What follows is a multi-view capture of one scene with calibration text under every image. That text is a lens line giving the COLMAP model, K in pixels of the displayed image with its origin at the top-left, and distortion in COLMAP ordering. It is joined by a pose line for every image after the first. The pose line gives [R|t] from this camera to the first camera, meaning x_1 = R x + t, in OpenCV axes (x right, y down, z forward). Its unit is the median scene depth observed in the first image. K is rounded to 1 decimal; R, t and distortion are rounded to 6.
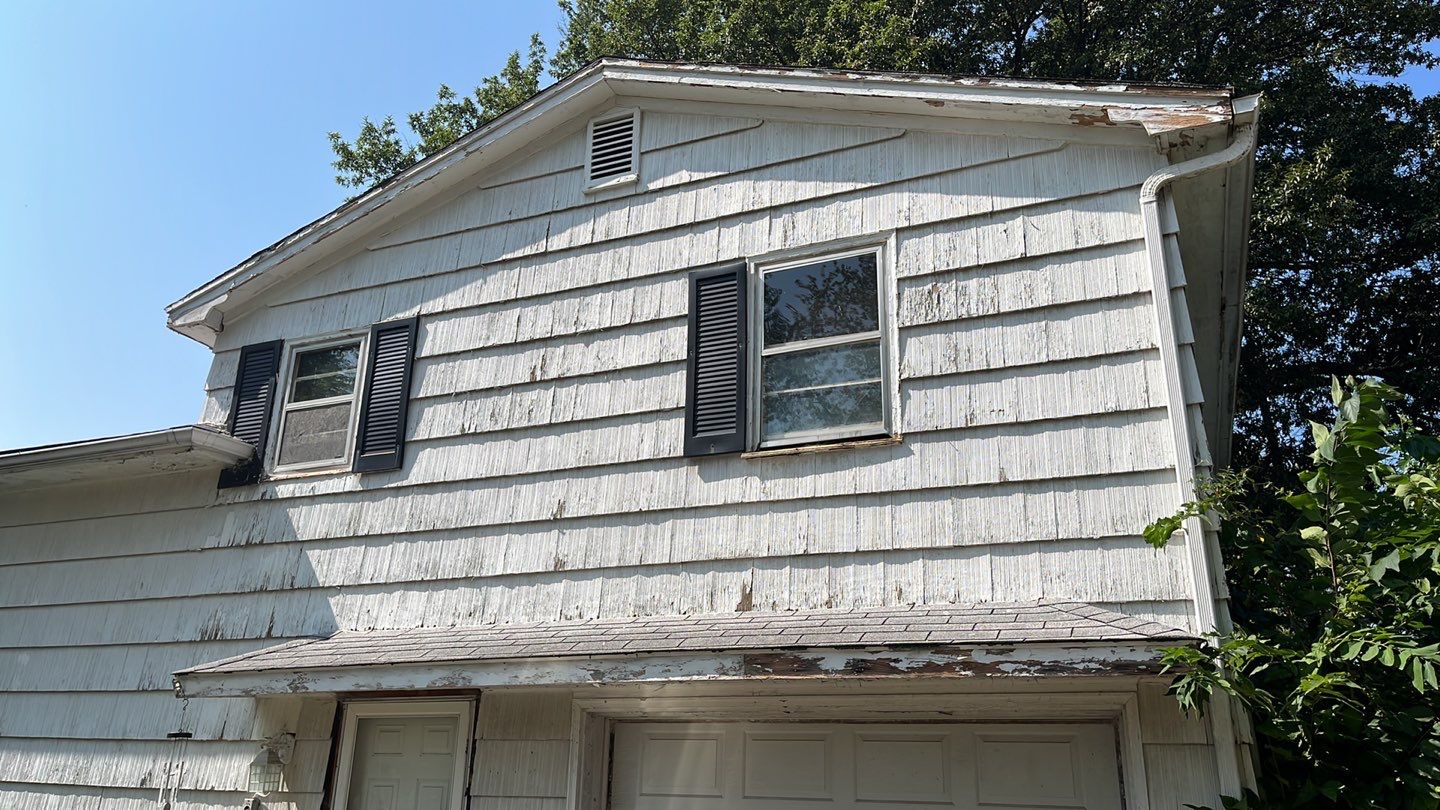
lens RADIAL K [[1033.1, 0, 720.0], [0, 1033.1, 405.0], [0, 0, 1]] dist [0.048428, -0.003473]
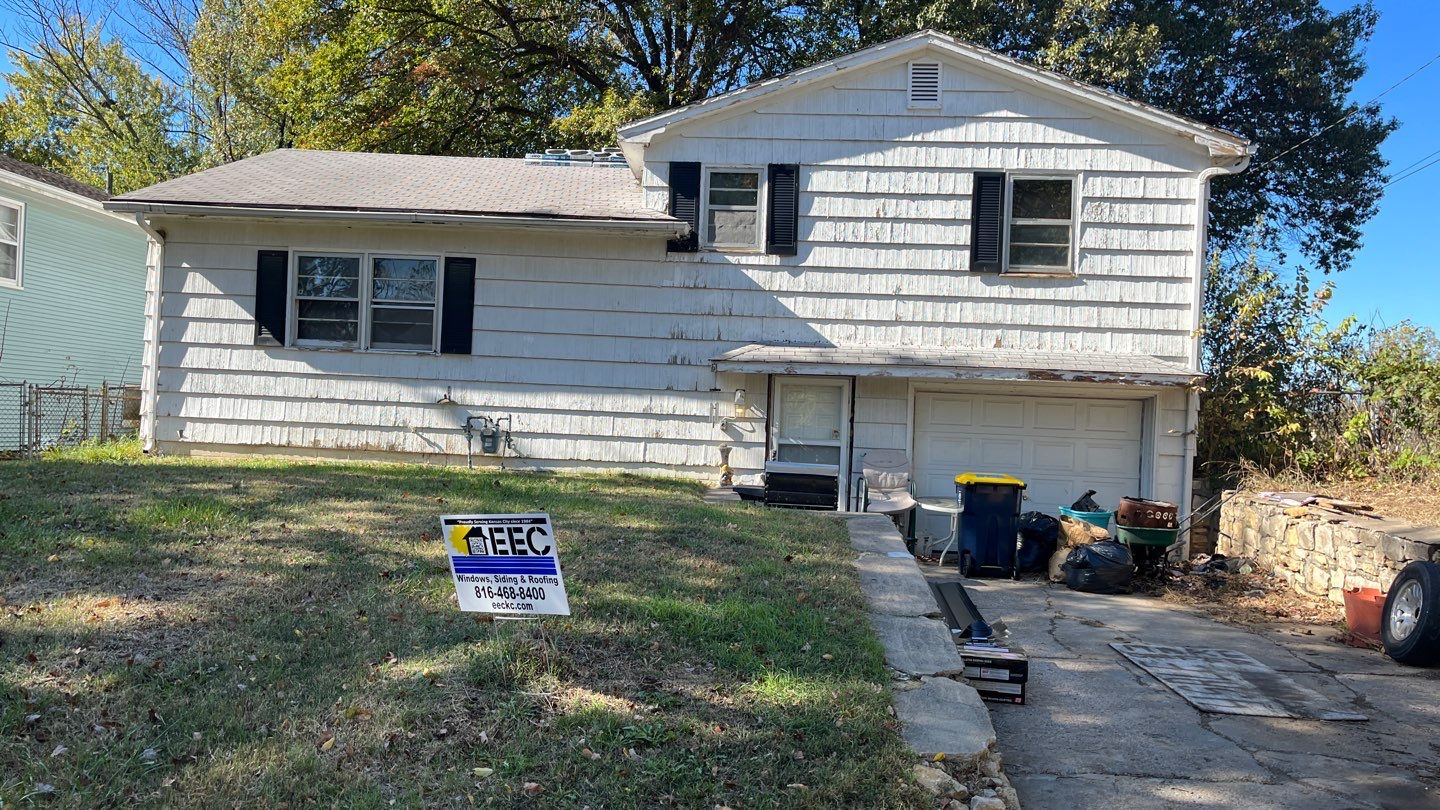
lens RADIAL K [[1033.1, 0, 720.0], [0, 1033.1, 405.0], [0, 0, 1]] dist [0.048428, -0.003473]
pose [[0.942462, 0.025310, 0.333353, -1.128898], [-0.135251, 0.940751, 0.310956, -0.262073], [-0.305732, -0.338151, 0.890046, -0.739034]]
